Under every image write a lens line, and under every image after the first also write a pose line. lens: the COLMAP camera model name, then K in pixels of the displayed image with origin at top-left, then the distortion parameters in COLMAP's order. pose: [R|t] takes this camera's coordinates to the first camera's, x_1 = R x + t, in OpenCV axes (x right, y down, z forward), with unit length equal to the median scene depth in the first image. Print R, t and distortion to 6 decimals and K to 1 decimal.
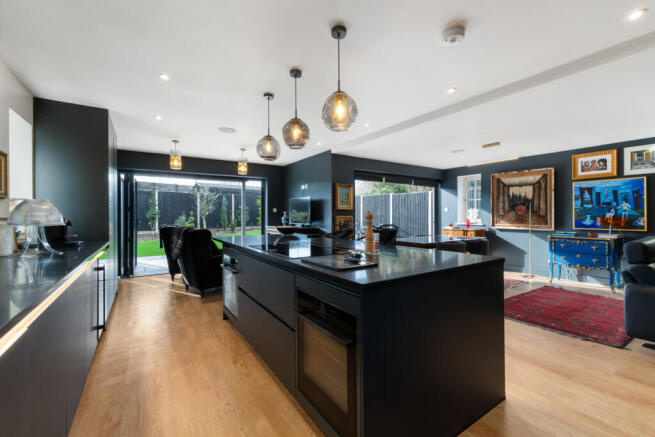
lens RADIAL K [[281.5, 0, 327.2], [0, 281.5, 216.3], [0, 0, 1]] dist [0.001722, -0.000218]
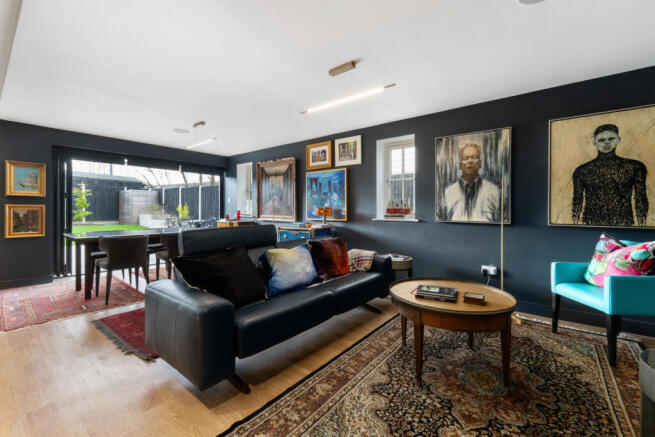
lens RADIAL K [[281.5, 0, 329.6], [0, 281.5, 212.9], [0, 0, 1]] dist [0.001722, -0.000218]
pose [[0.949544, 0.002335, 0.313626, 0.658984], [-0.004383, 0.999973, 0.005827, 0.015969], [-0.313604, -0.006908, 0.949529, 0.031367]]
